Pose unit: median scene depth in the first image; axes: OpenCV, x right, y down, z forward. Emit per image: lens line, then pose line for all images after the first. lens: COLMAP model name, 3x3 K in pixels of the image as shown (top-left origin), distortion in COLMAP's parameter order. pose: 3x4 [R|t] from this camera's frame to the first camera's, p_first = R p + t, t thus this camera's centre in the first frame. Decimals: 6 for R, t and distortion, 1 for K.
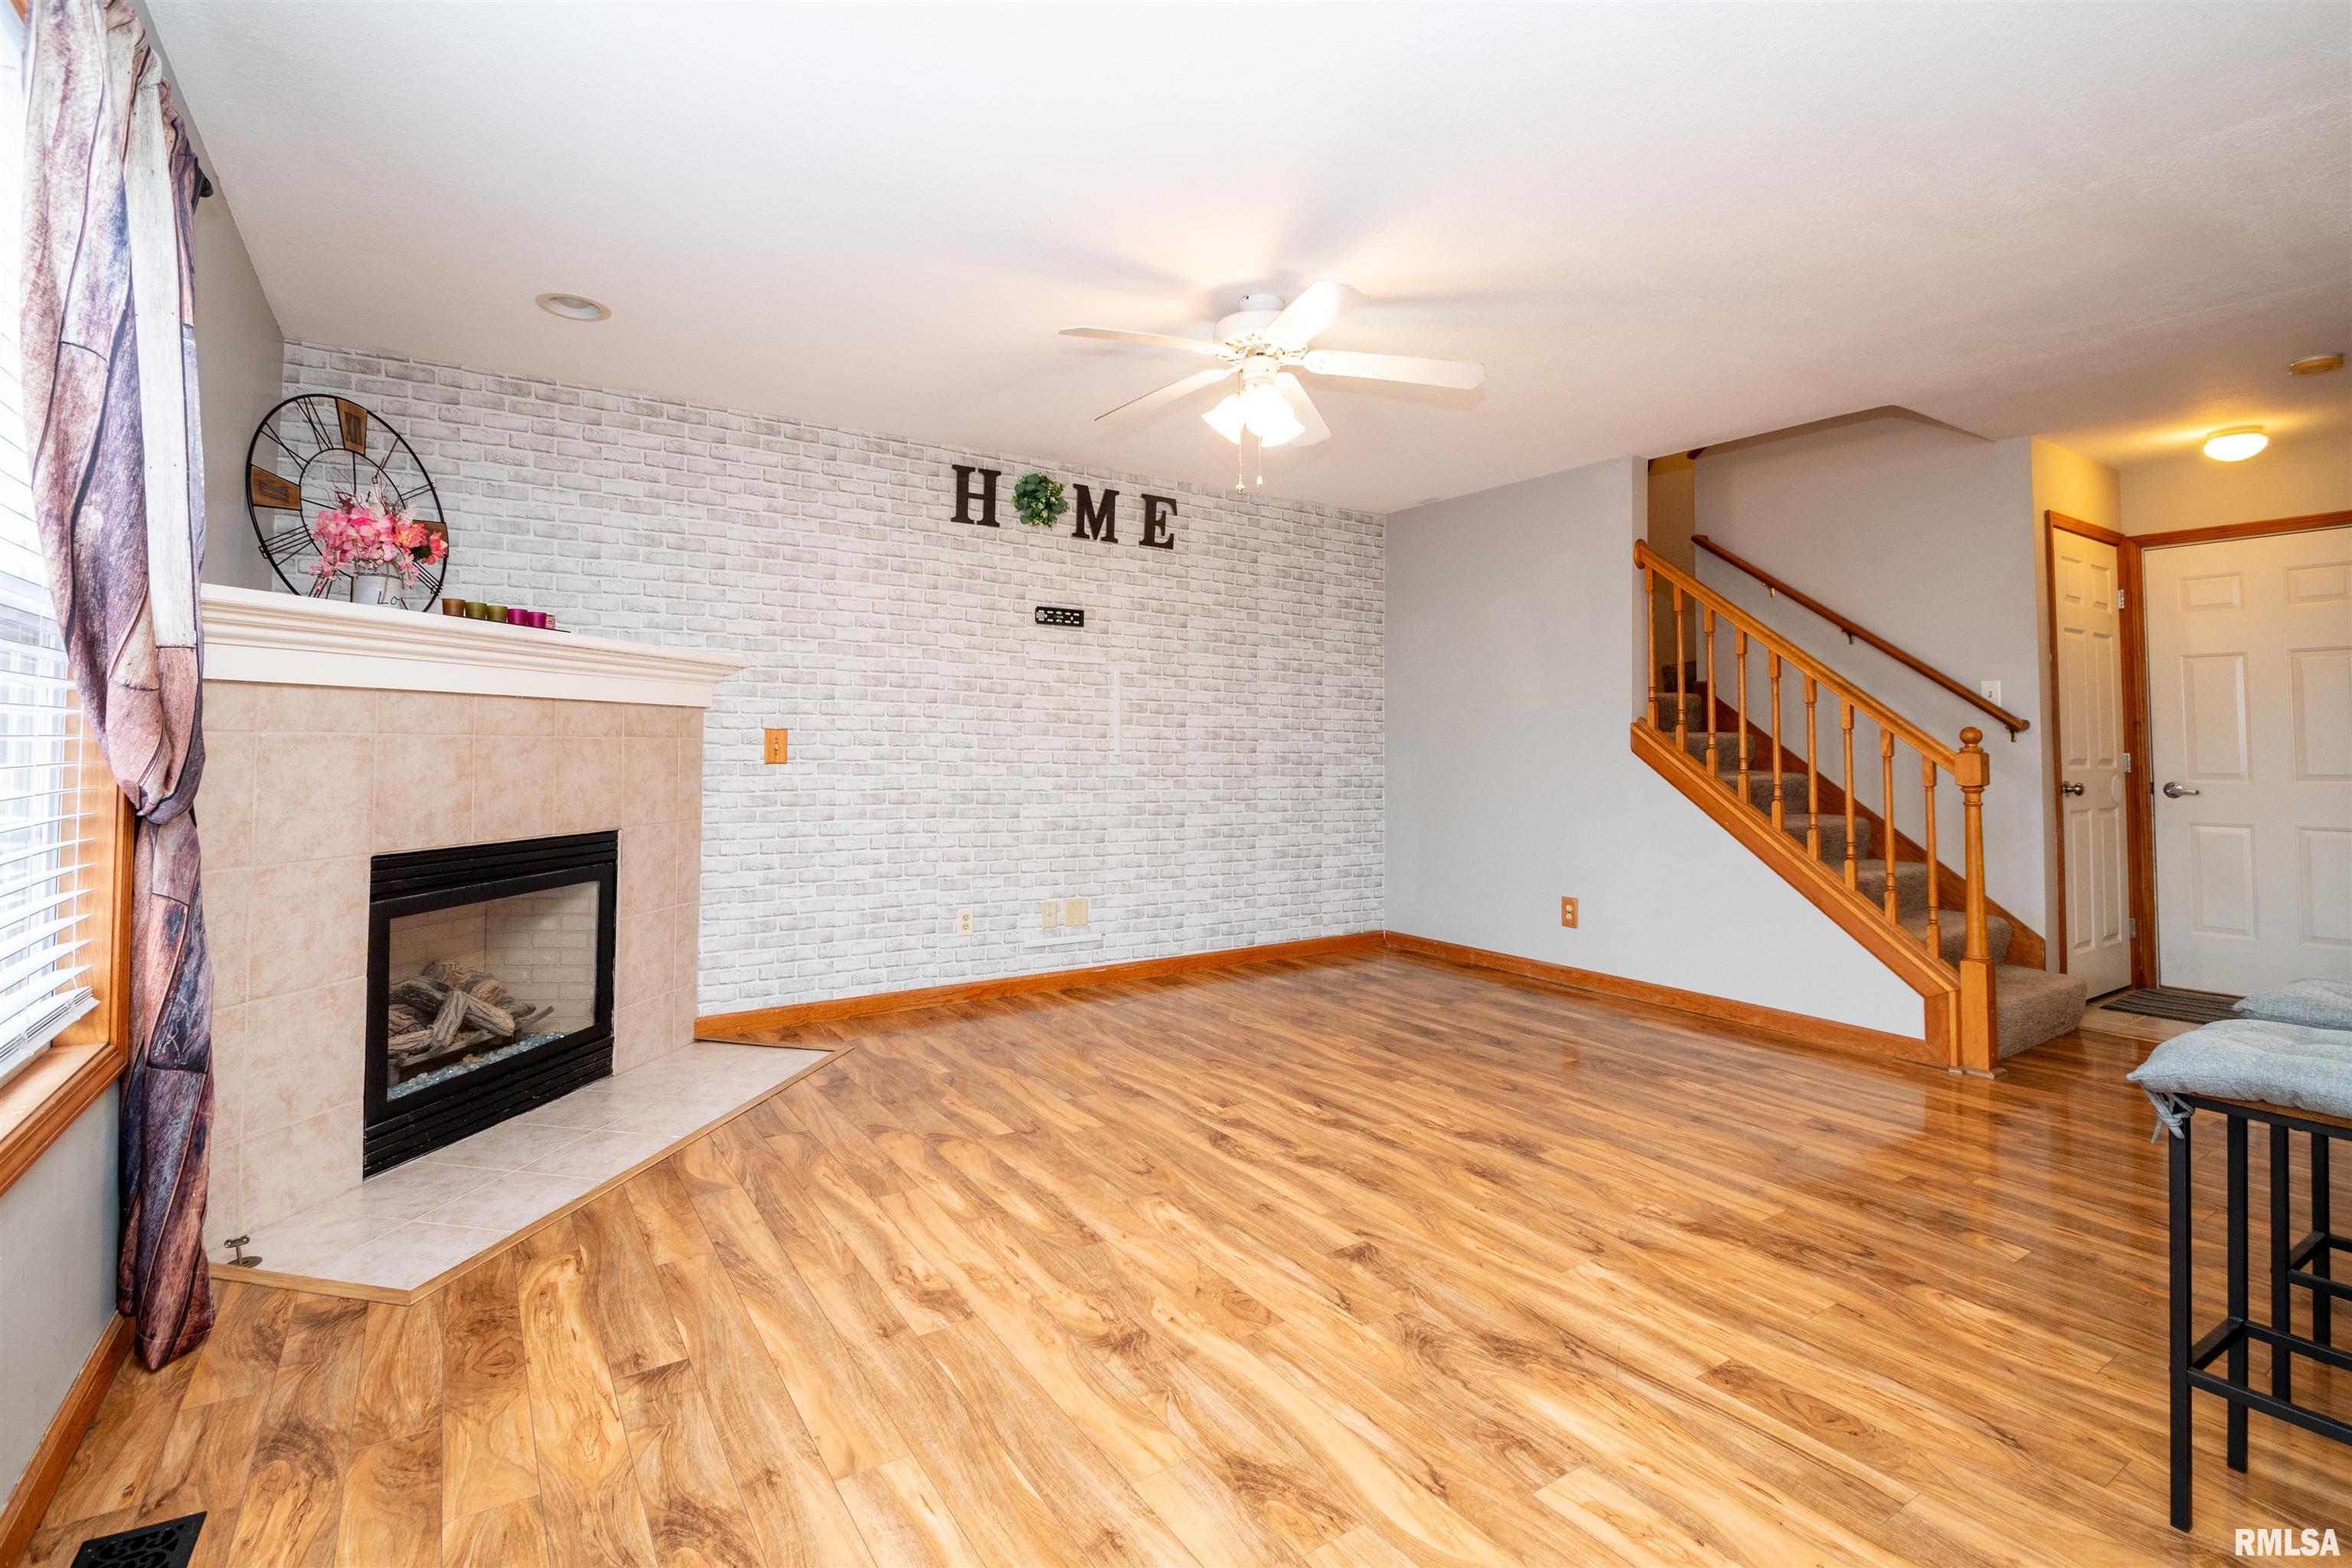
lens RADIAL K [[1142.0, 0, 1061.3], [0, 1142.0, 713.8], [0, 0, 1]] dist [0.015002, -0.015241]
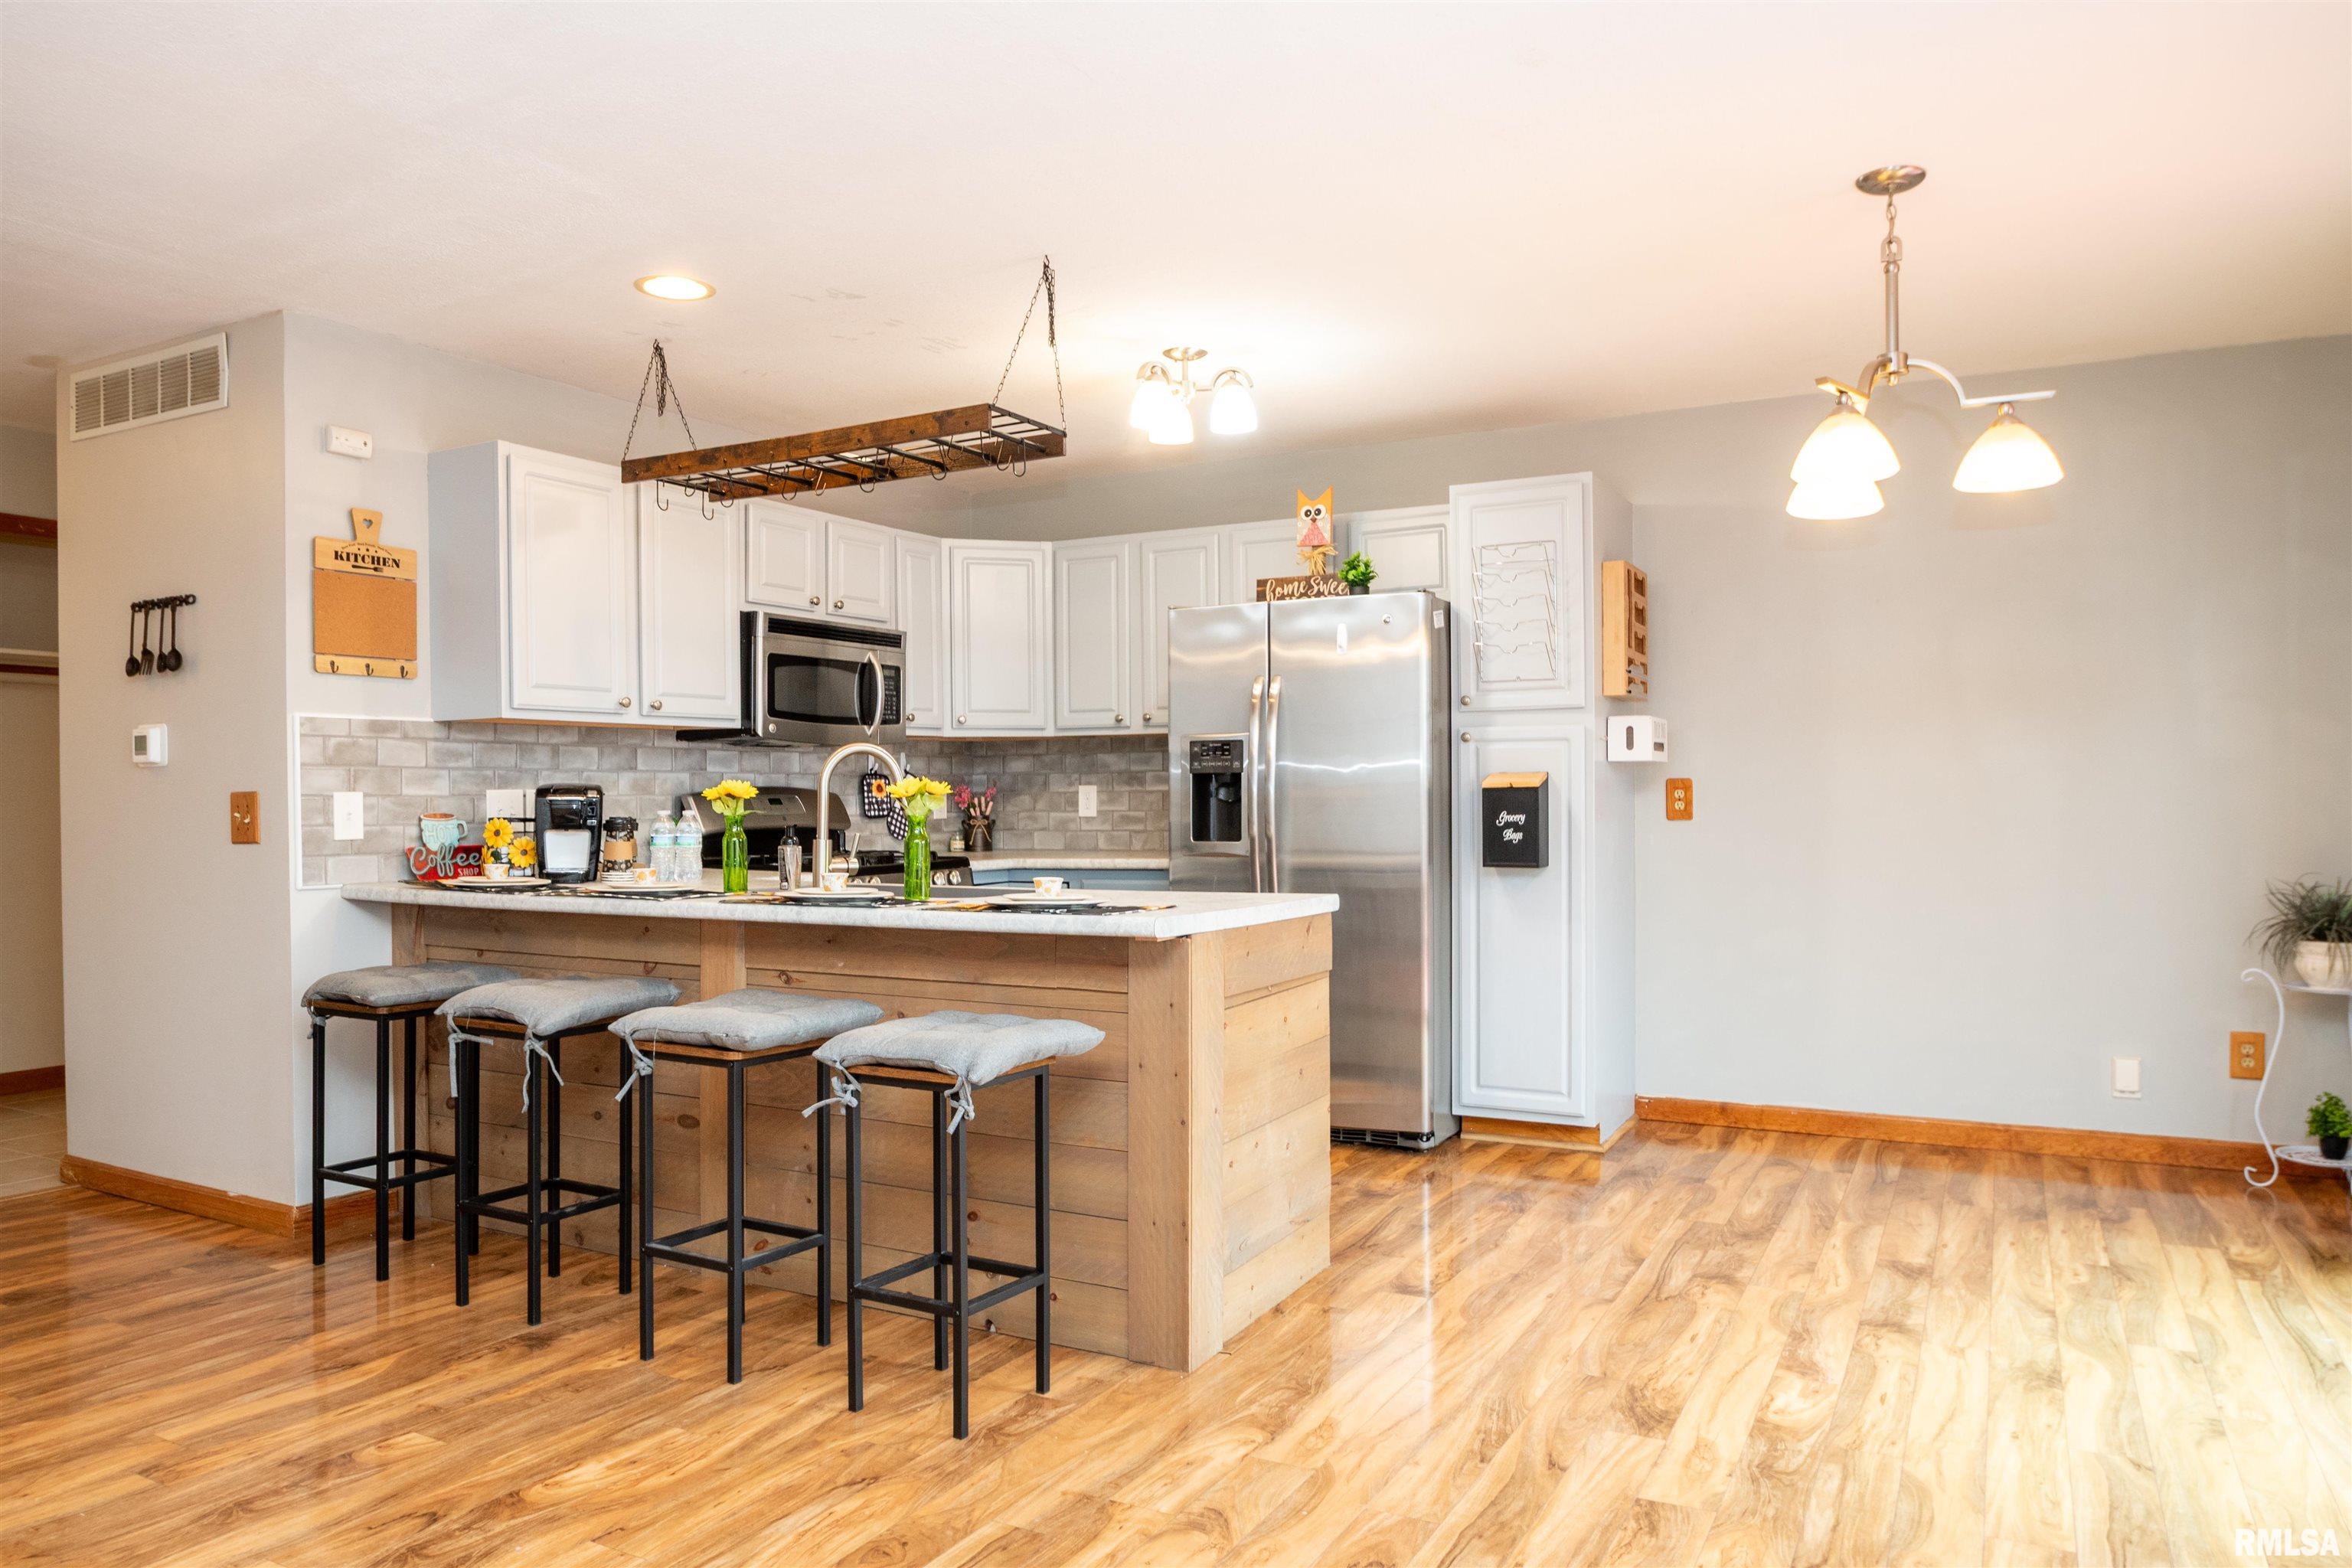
lens RADIAL K [[1428.3, 0, 1216.8], [0, 1428.3, 814.0], [0, 0, 1]] dist [-0.027413, -0.002610]
pose [[-0.538585, -0.009091, 0.842522, -0.260068], [-0.020972, 0.999777, -0.002619, 0.003214], [-0.842310, -0.019079, -0.538655, 0.813392]]
